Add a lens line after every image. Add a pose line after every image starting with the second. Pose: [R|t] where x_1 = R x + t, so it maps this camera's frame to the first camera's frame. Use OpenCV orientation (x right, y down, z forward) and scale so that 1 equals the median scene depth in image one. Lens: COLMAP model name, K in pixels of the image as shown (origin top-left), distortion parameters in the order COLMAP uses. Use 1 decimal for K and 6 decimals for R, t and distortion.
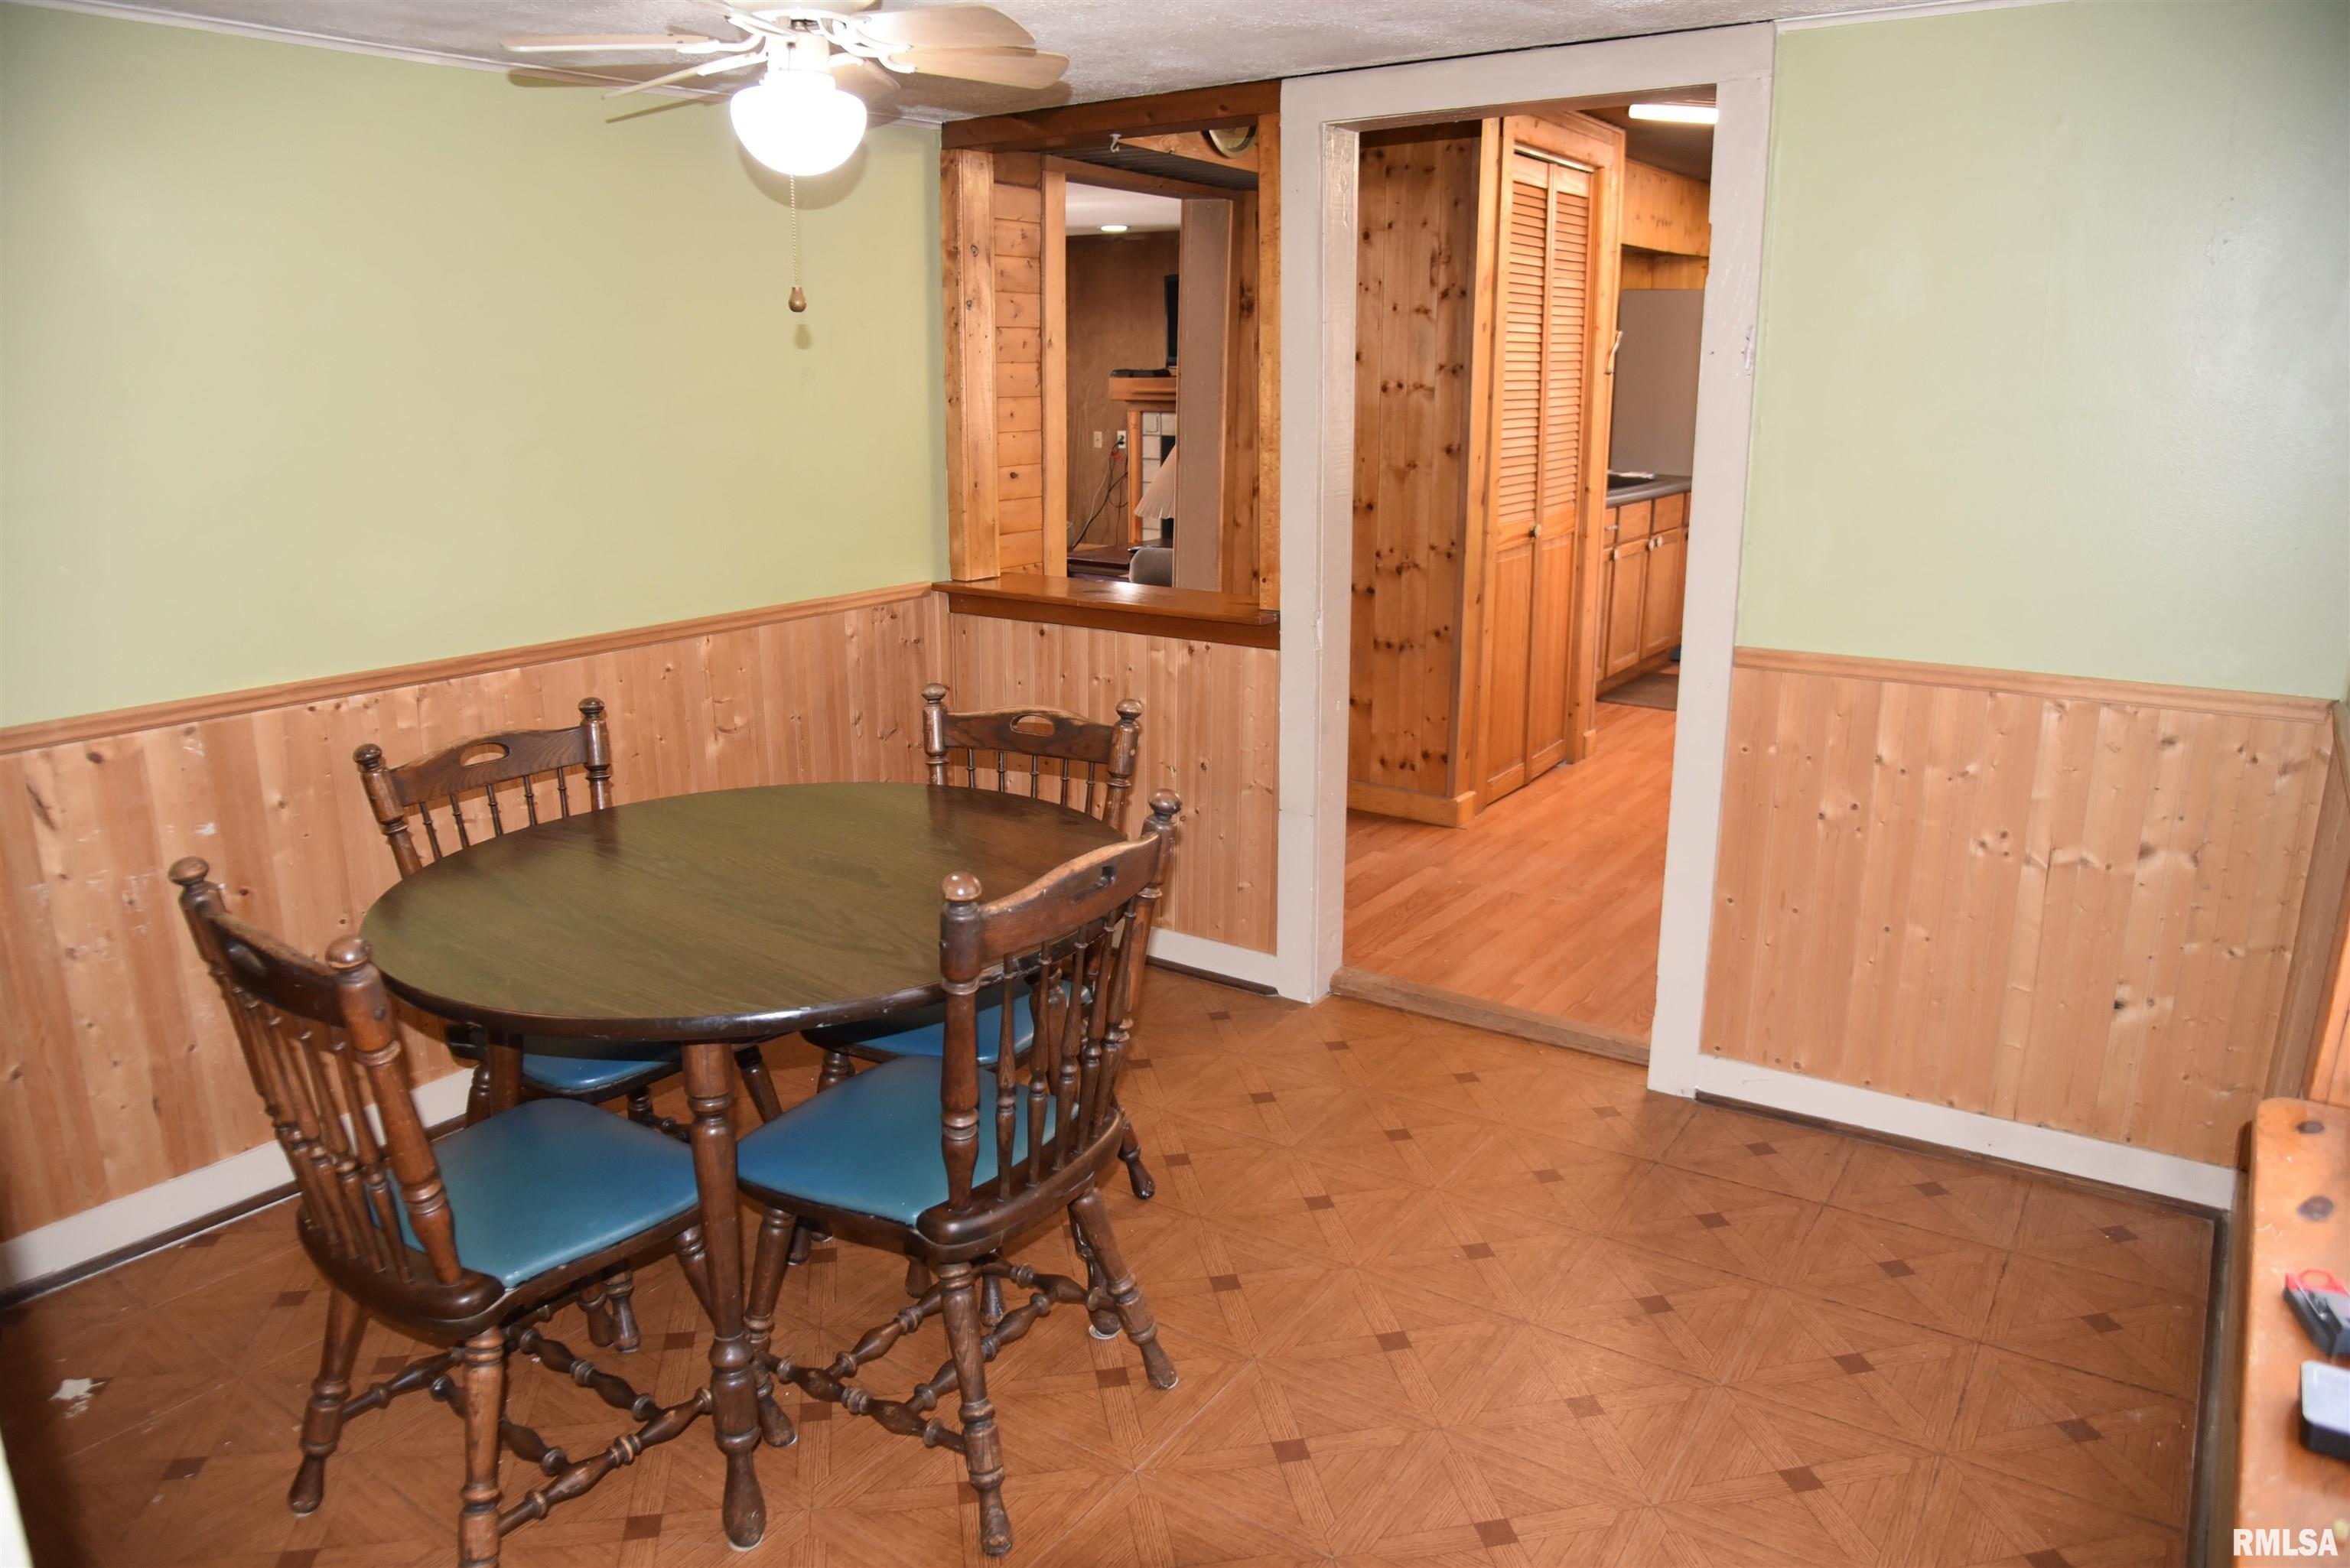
lens RADIAL K [[1598.9, 0, 1175.0], [0, 1598.9, 784.0], [0, 0, 1]] dist [-0.113452, 0.066928]
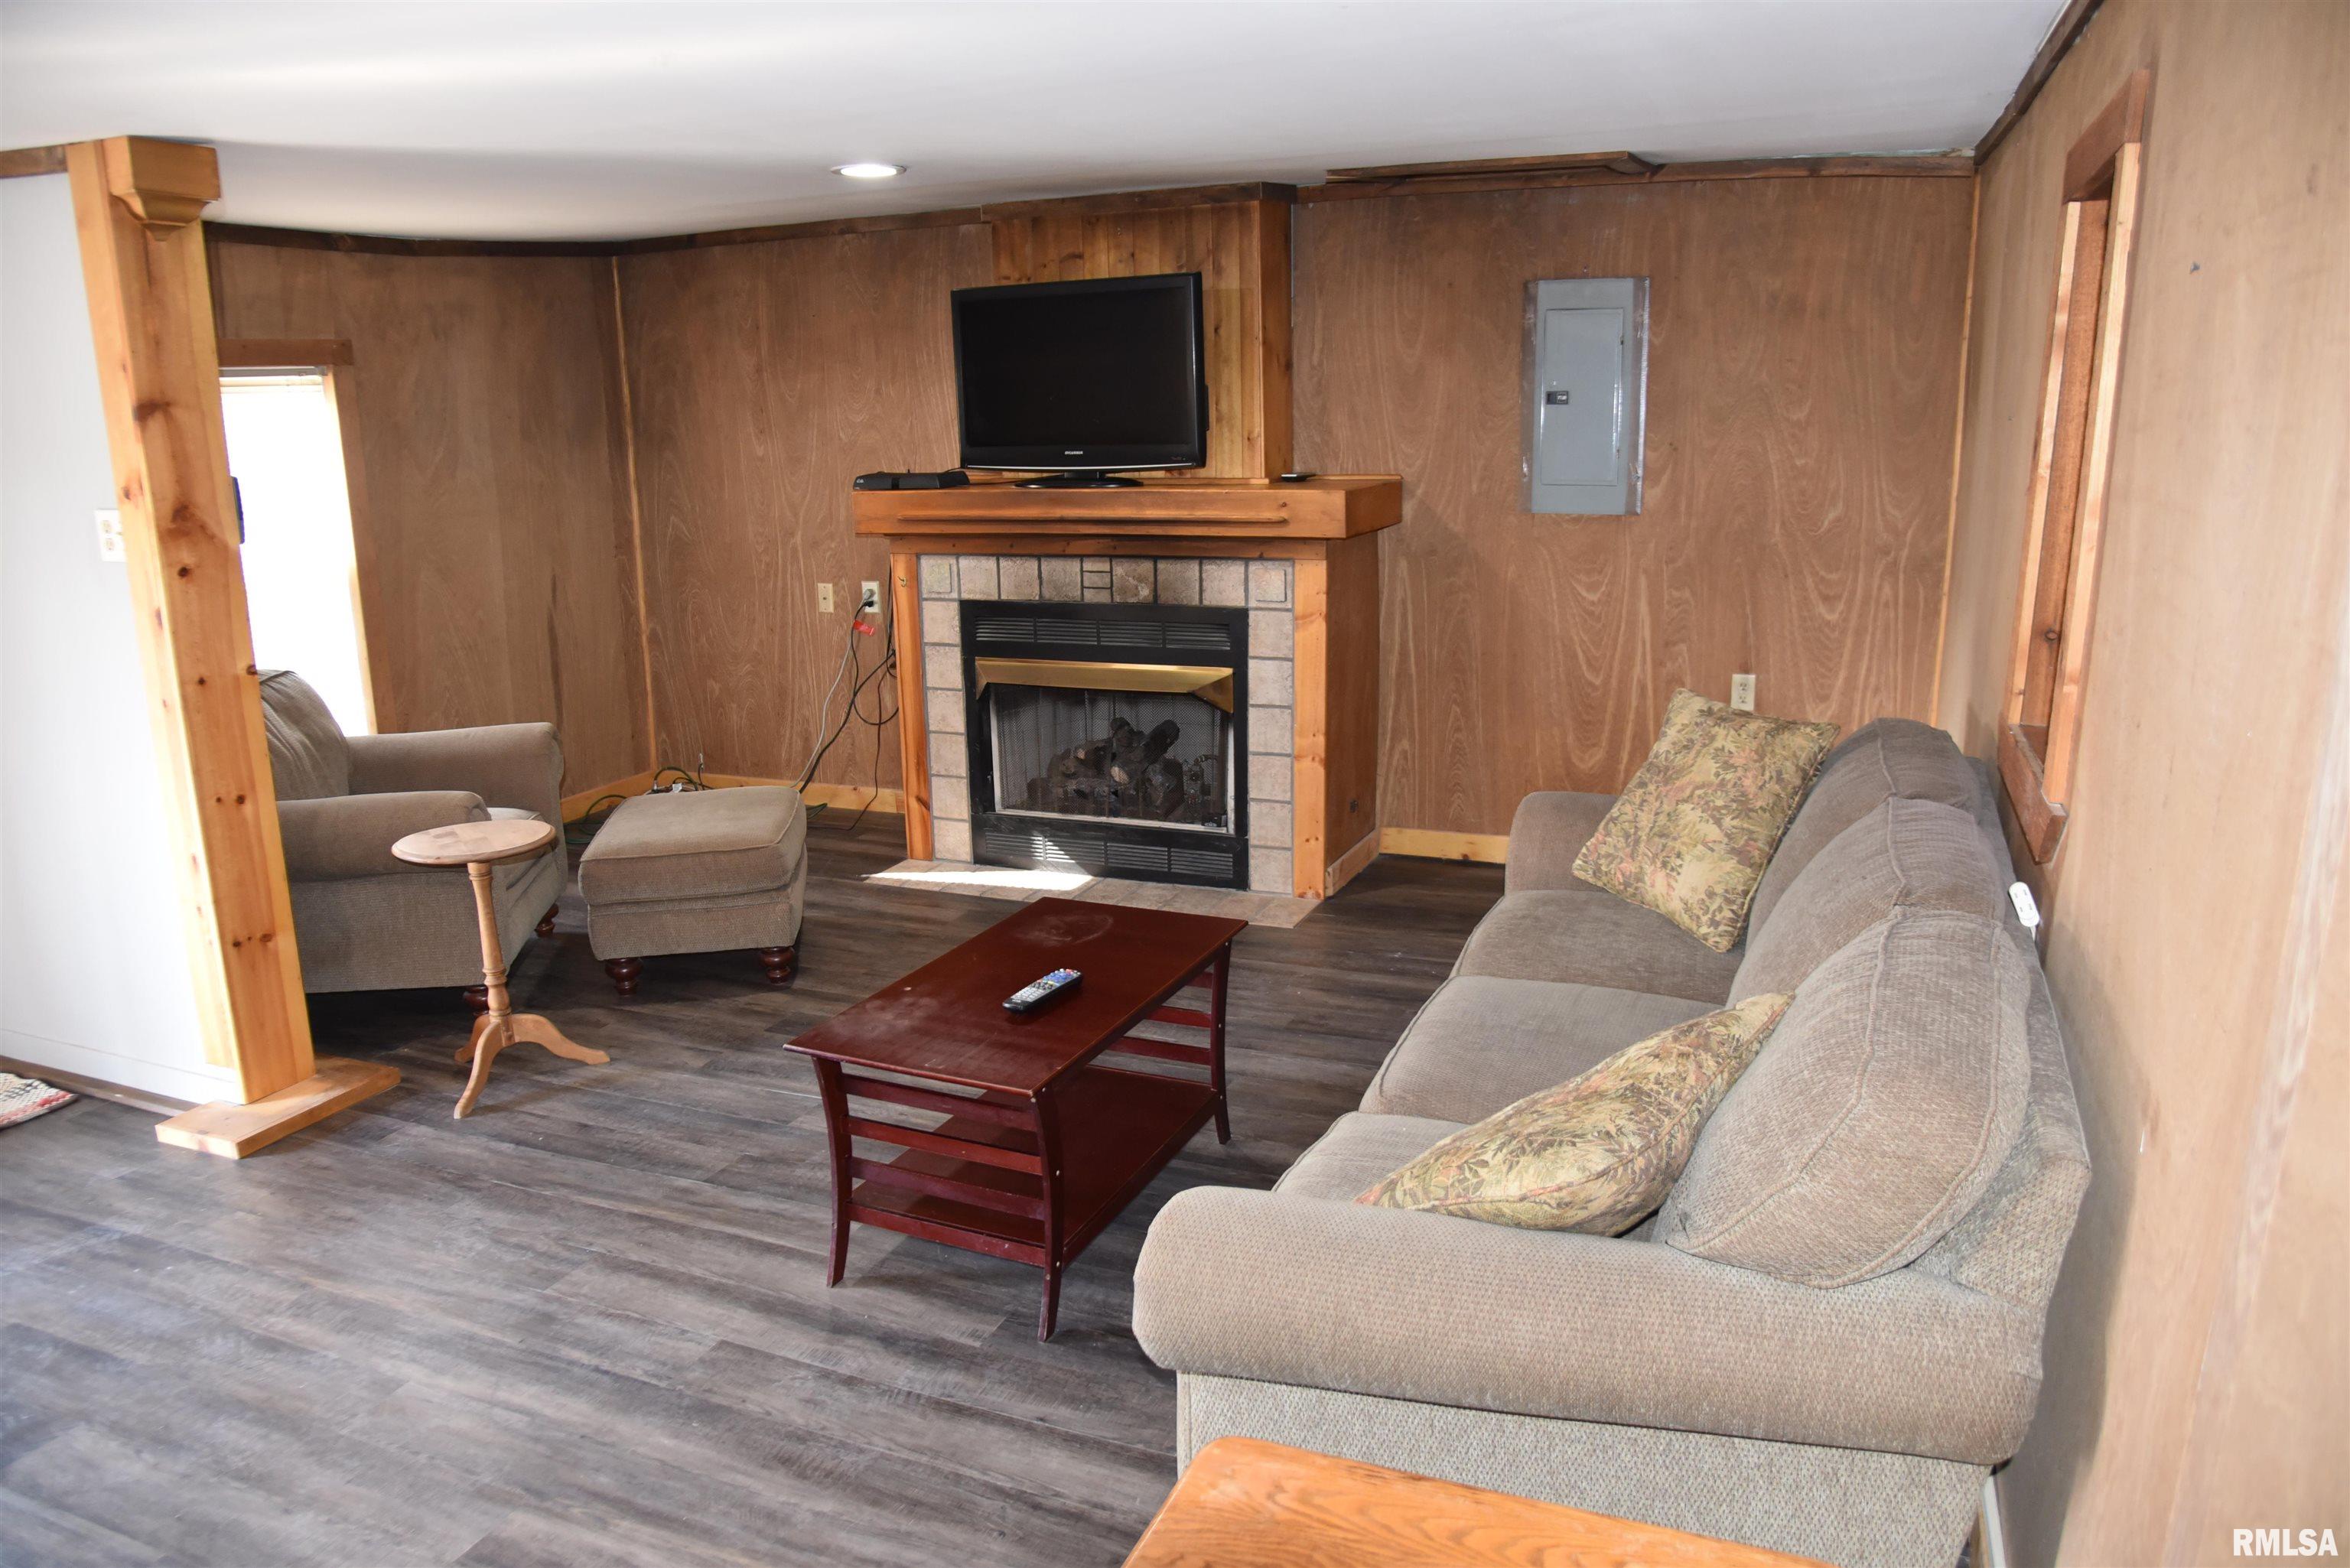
lens RADIAL K [[1598.9, 0, 1175.0], [0, 1598.9, 784.0], [0, 0, 1]] dist [-0.113452, 0.066928]
pose [[0.979492, -0.064475, 0.190891, -0.040250], [0.071643, 0.996952, -0.030886, -0.130968], [-0.188317, 0.043928, 0.981125, 0.456670]]
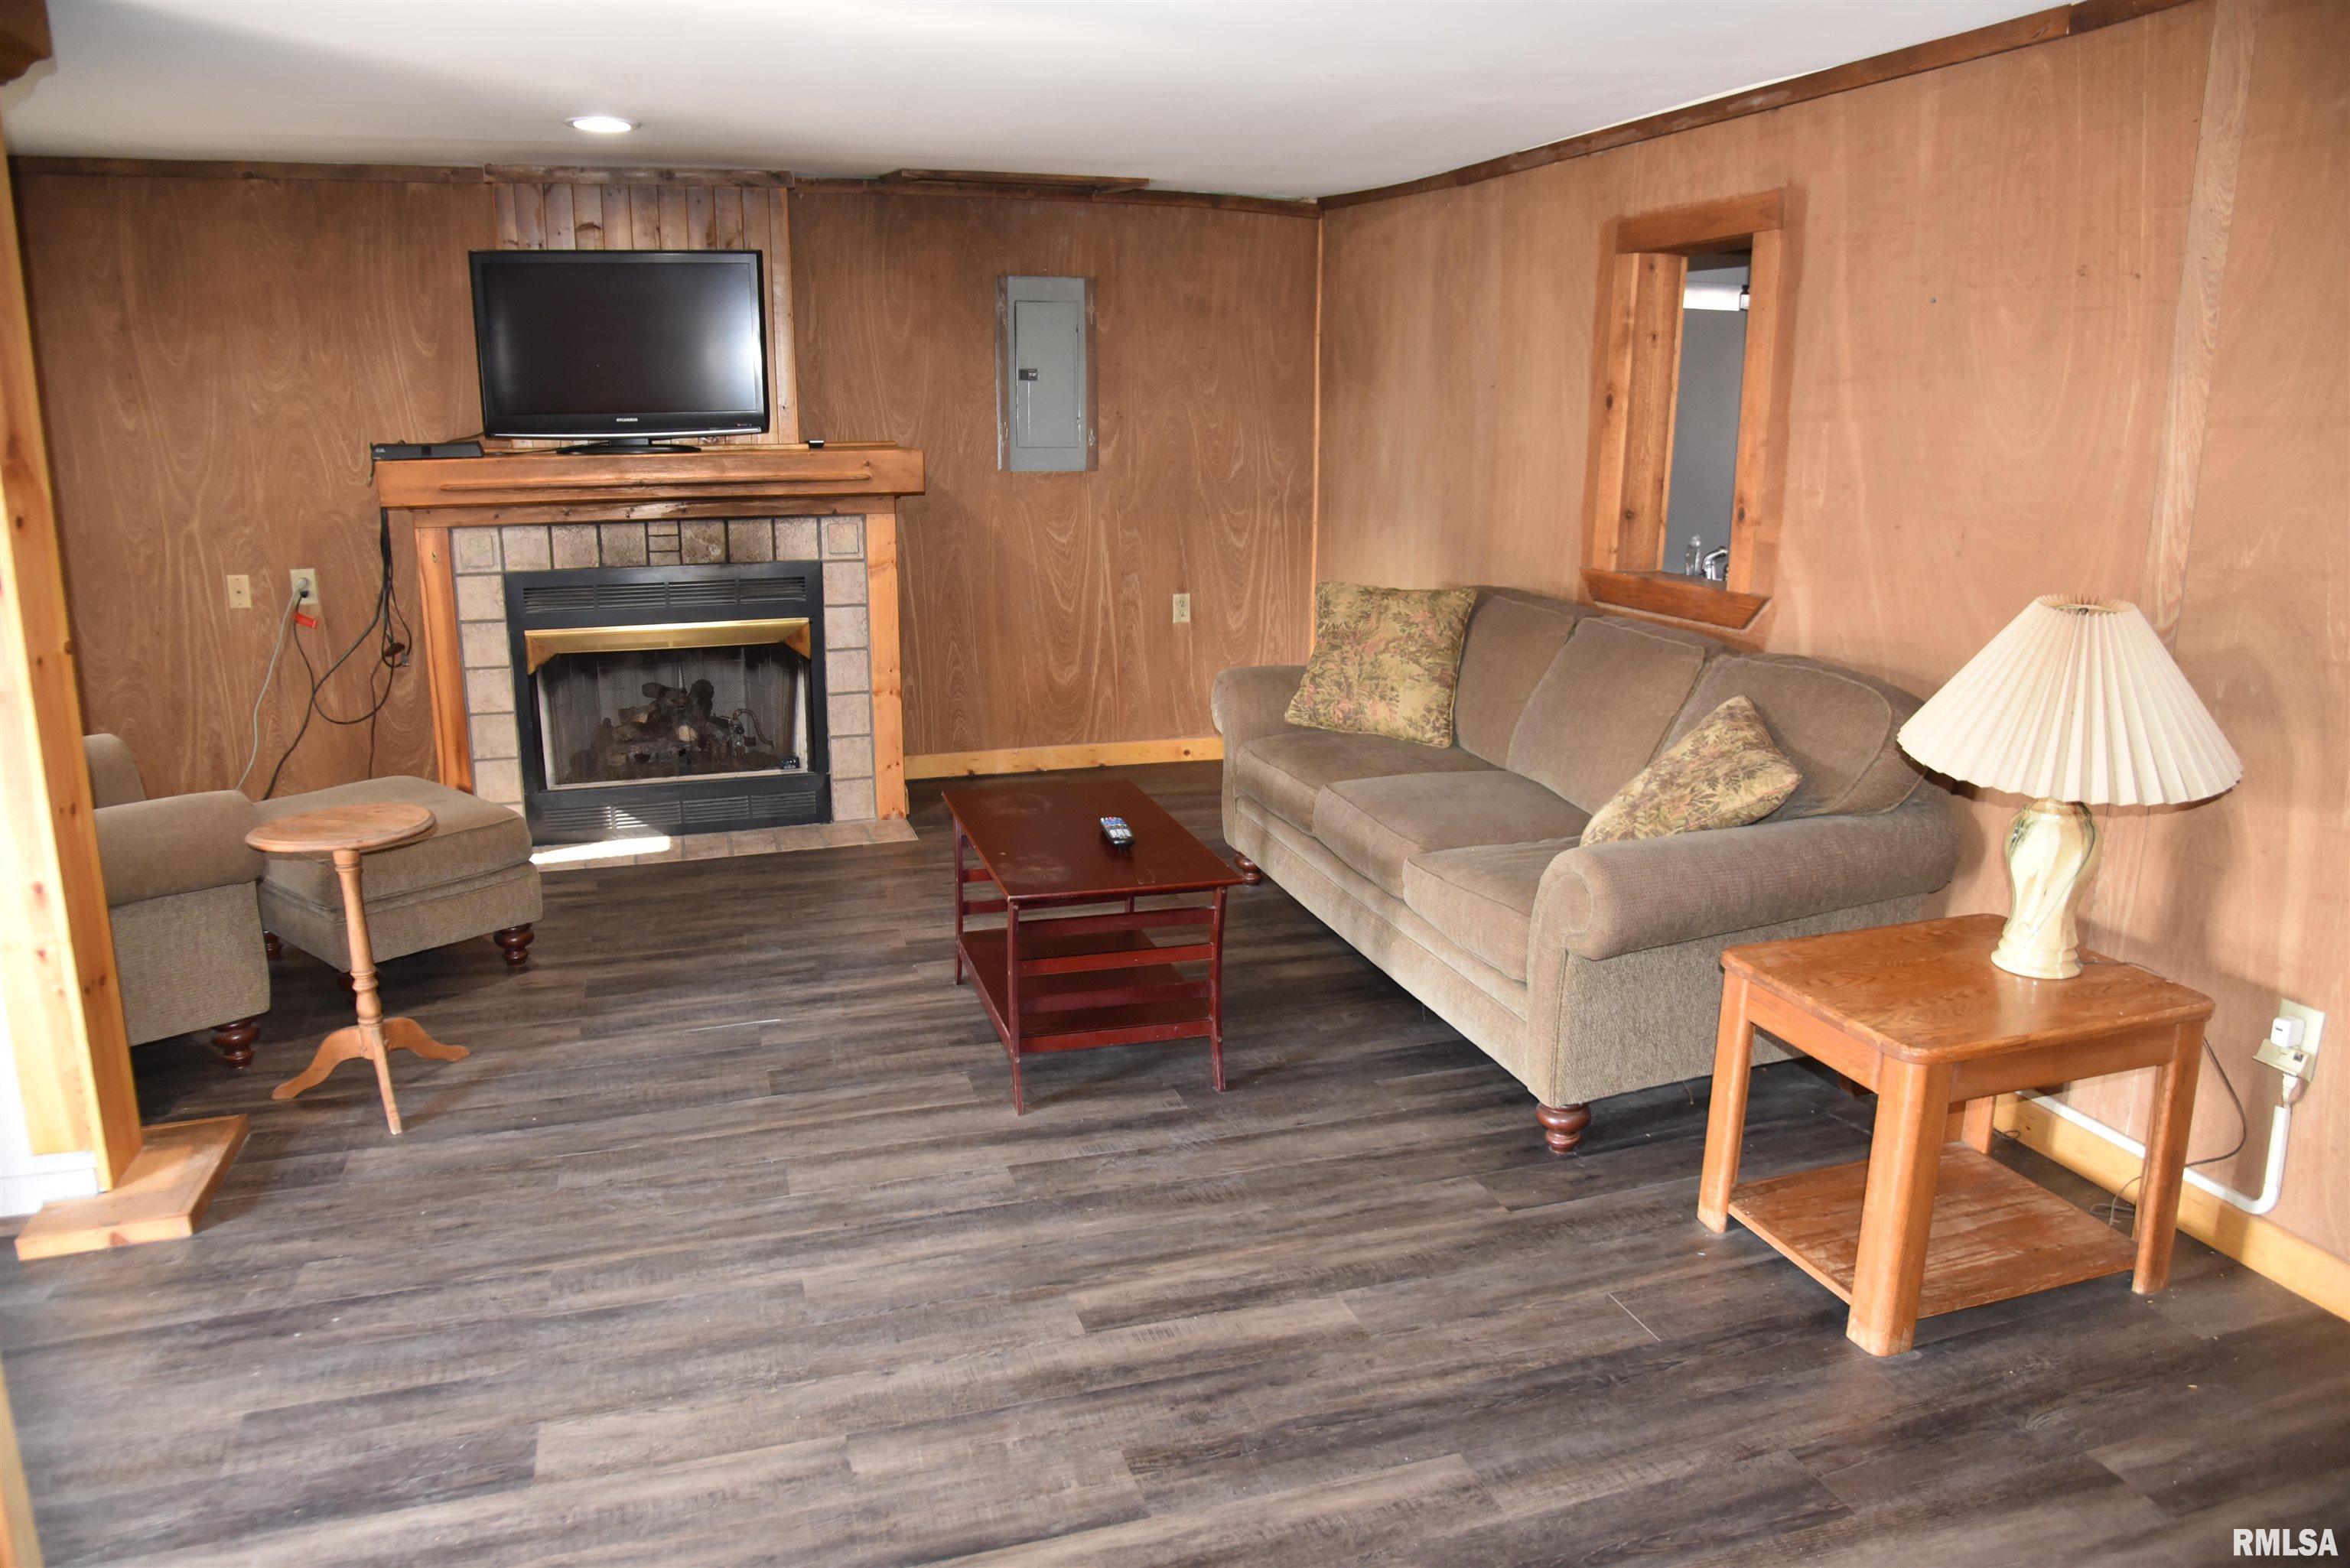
lens RADIAL K [[1598.9, 0, 1175.0], [0, 1598.9, 784.0], [0, 0, 1]] dist [-0.113452, 0.066928]
pose [[0.617871, -0.180086, 0.765379, -0.249996], [0.206975, 0.976339, 0.062637, -0.133810], [-0.758549, 0.119713, 0.640525, 0.504680]]
